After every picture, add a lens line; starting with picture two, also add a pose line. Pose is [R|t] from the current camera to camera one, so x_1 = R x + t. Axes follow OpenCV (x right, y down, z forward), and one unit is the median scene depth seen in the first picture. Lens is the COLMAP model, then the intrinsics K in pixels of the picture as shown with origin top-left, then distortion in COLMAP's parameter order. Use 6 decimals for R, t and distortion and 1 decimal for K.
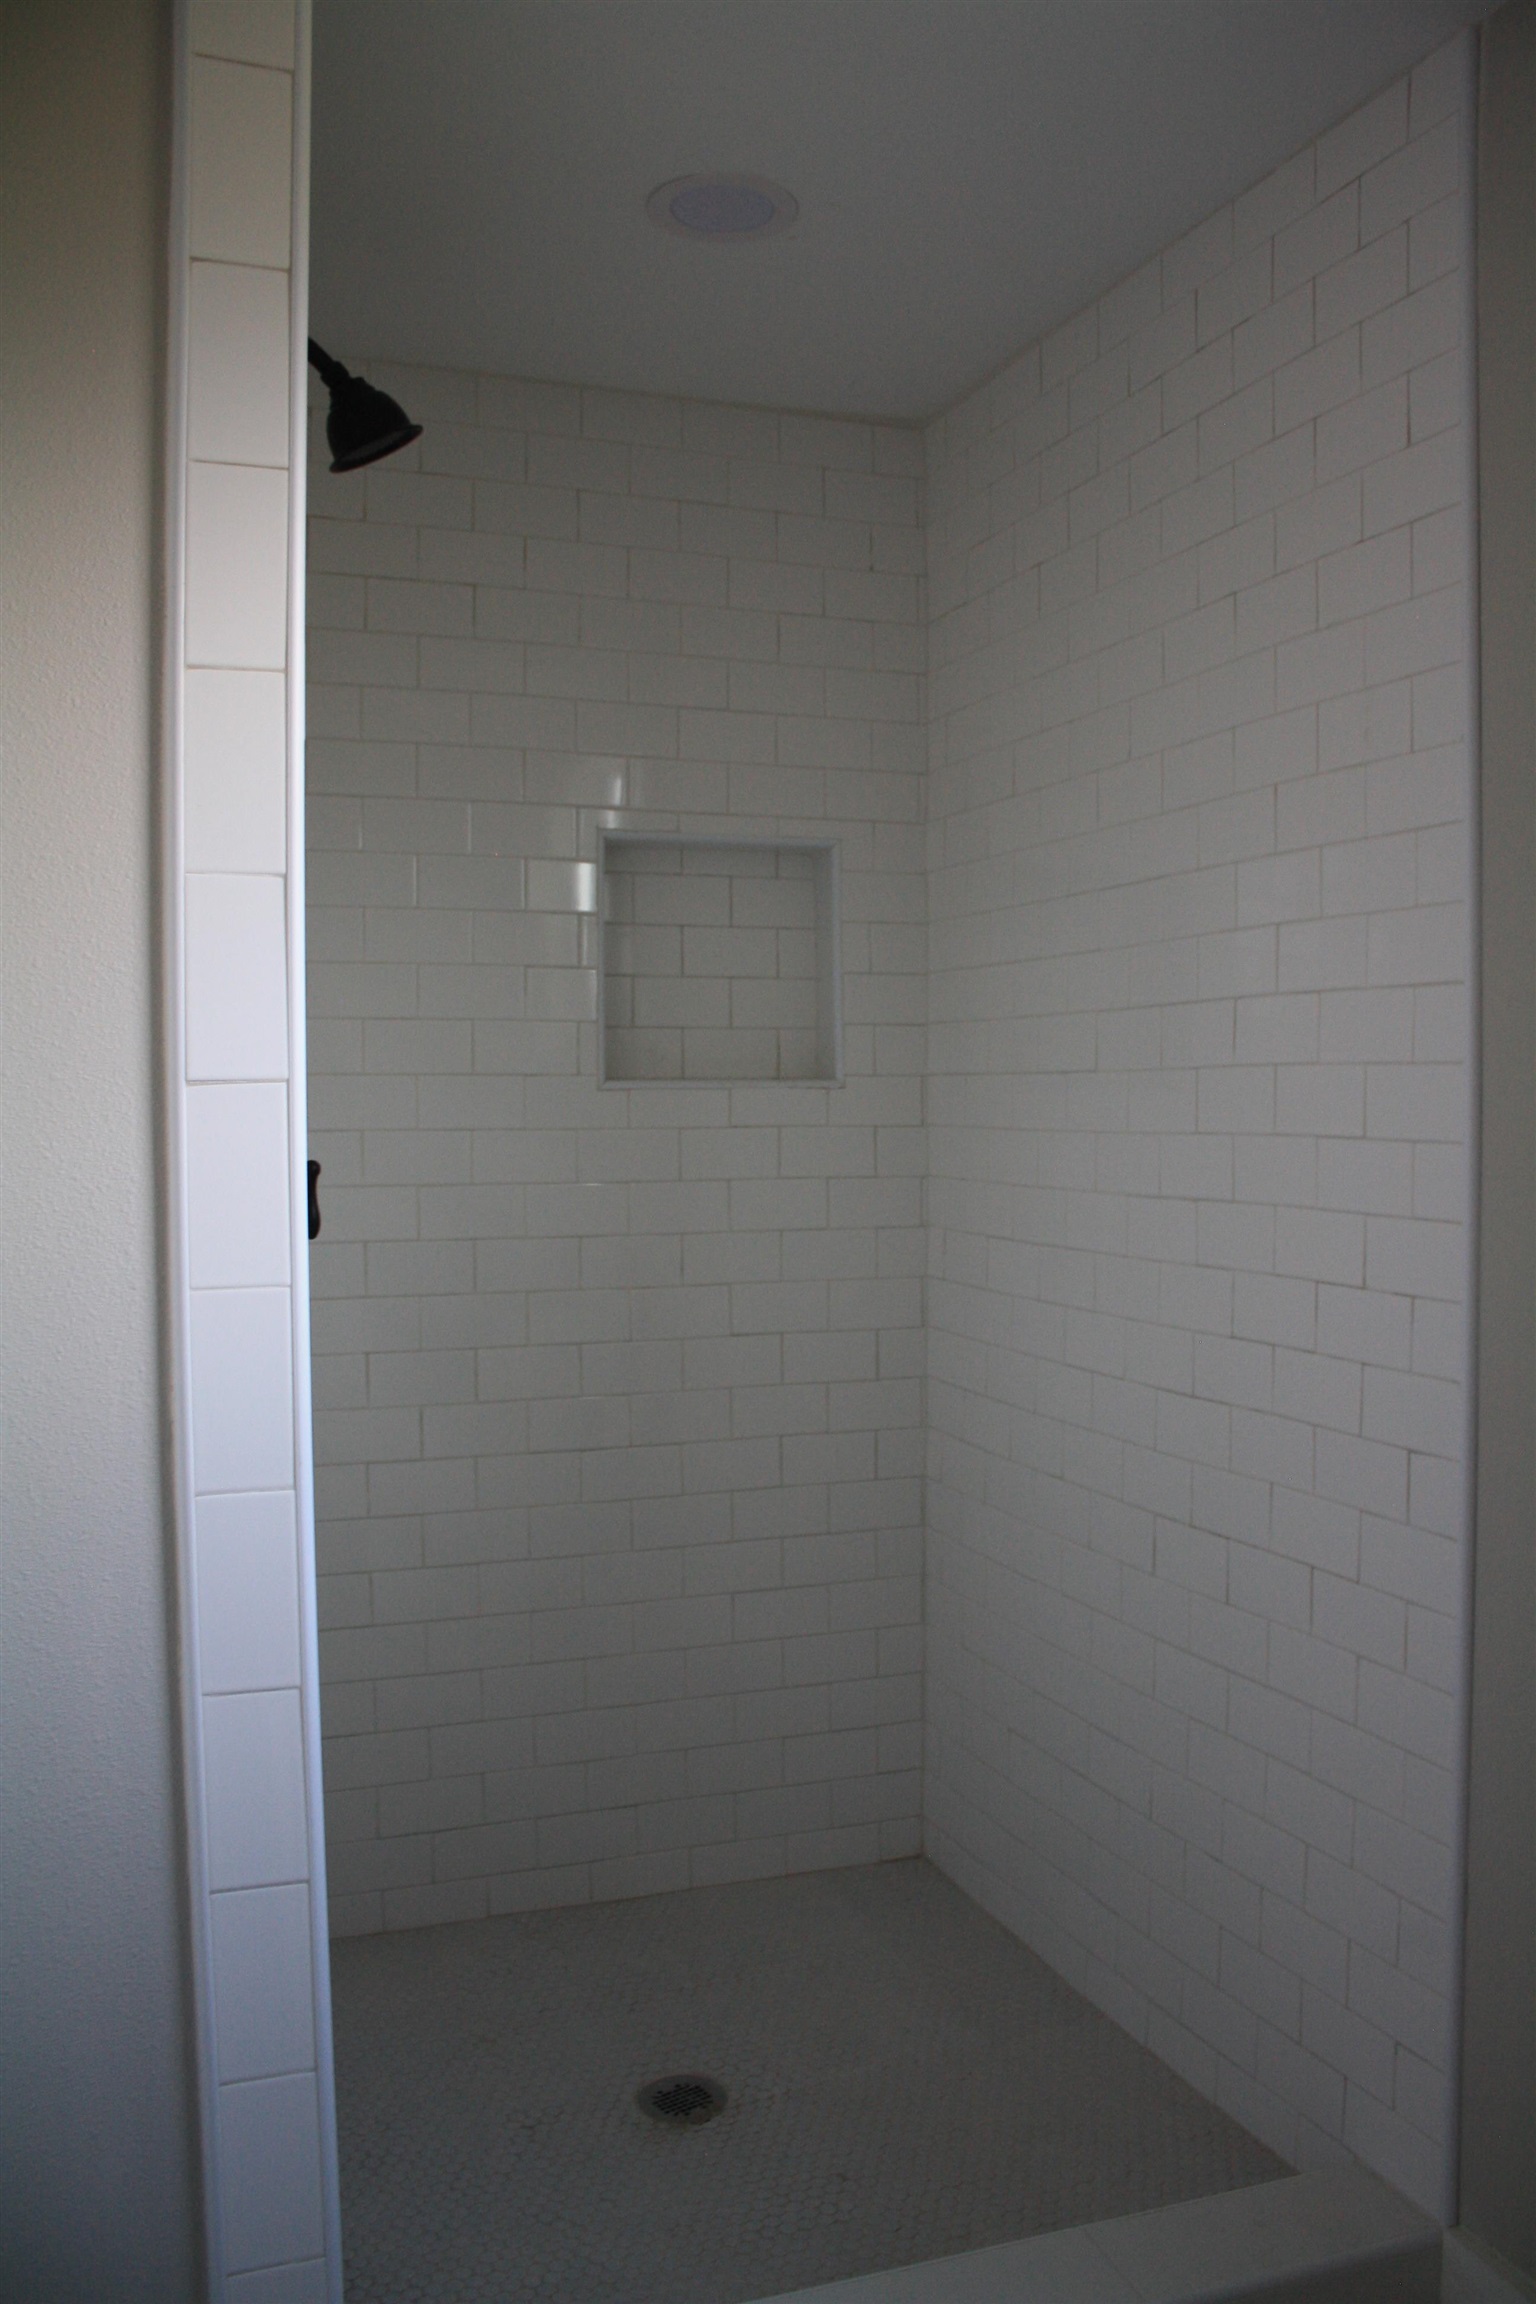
lens RADIAL K [[1887.6, 0, 736.6], [0, 1887.6, 1137.6], [0, 0, 1]] dist [-0.151658, 0.127675]
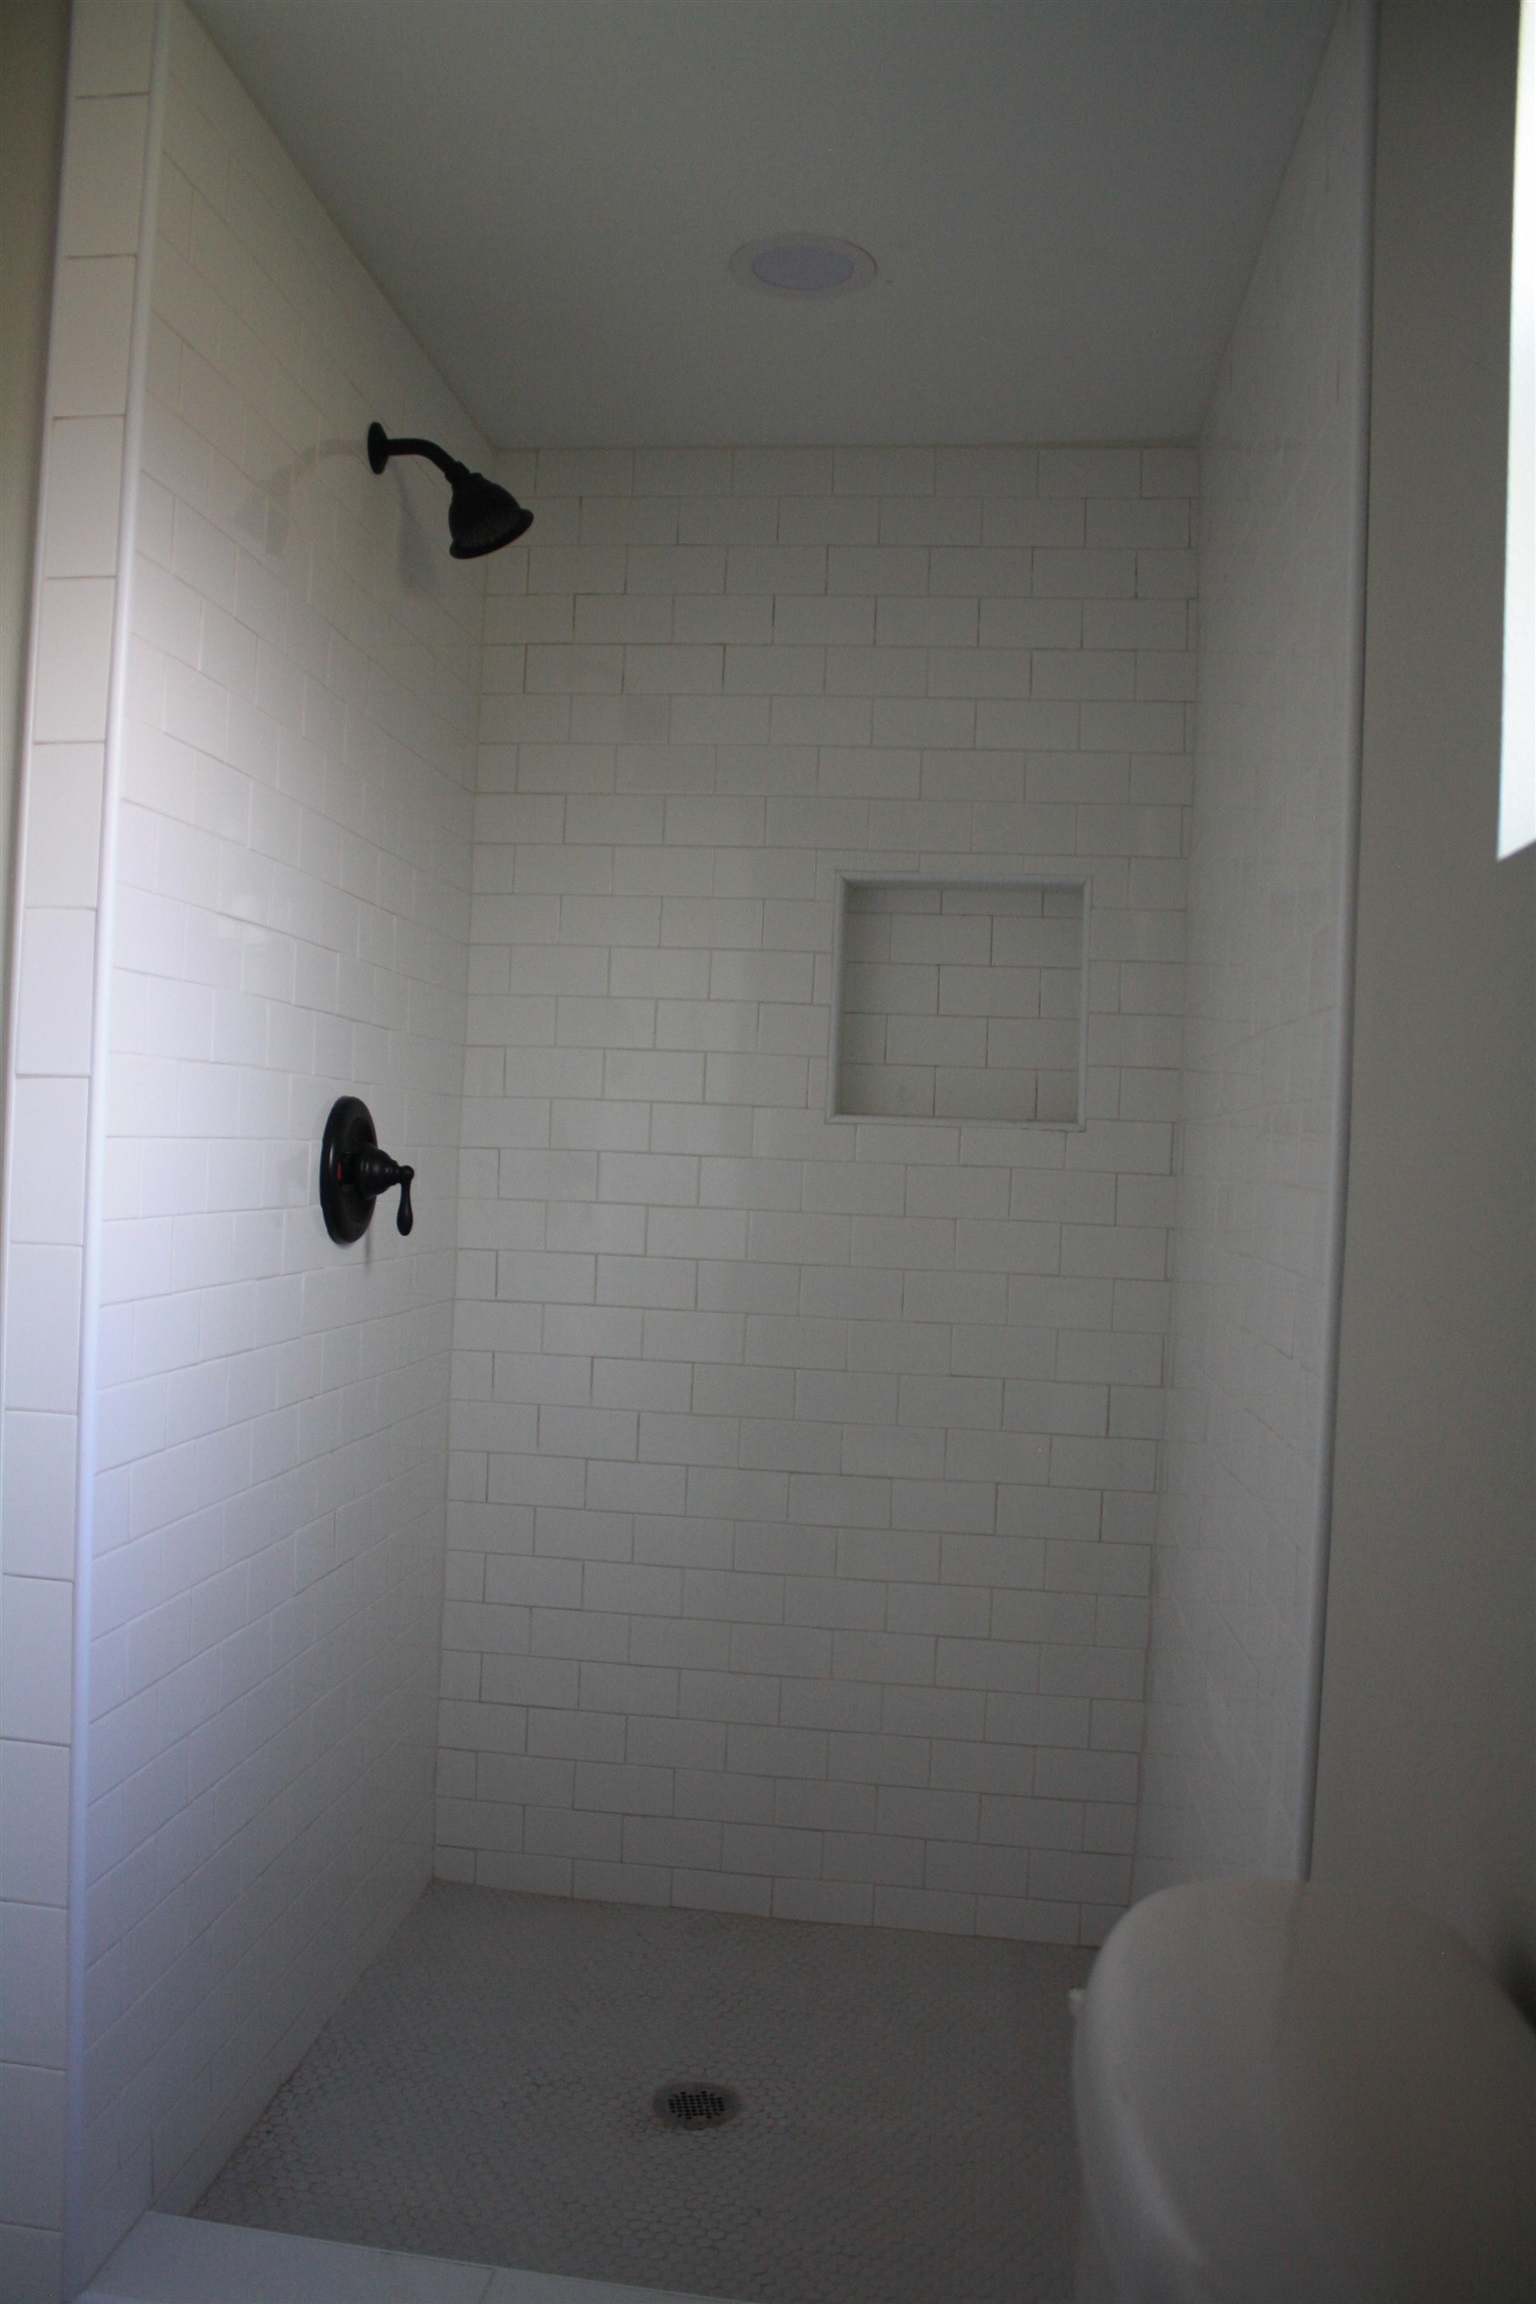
lens RADIAL K [[1901.5, 0, 764.9], [0, 1901.5, 1112.7], [0, 0, 1]] dist [-0.149485, 0.139605]
pose [[0.888093, 0.035076, -0.458323, 0.369453], [-0.055103, 0.998018, -0.030392, 0.002607], [0.456349, 0.052246, 0.888266, 0.062315]]
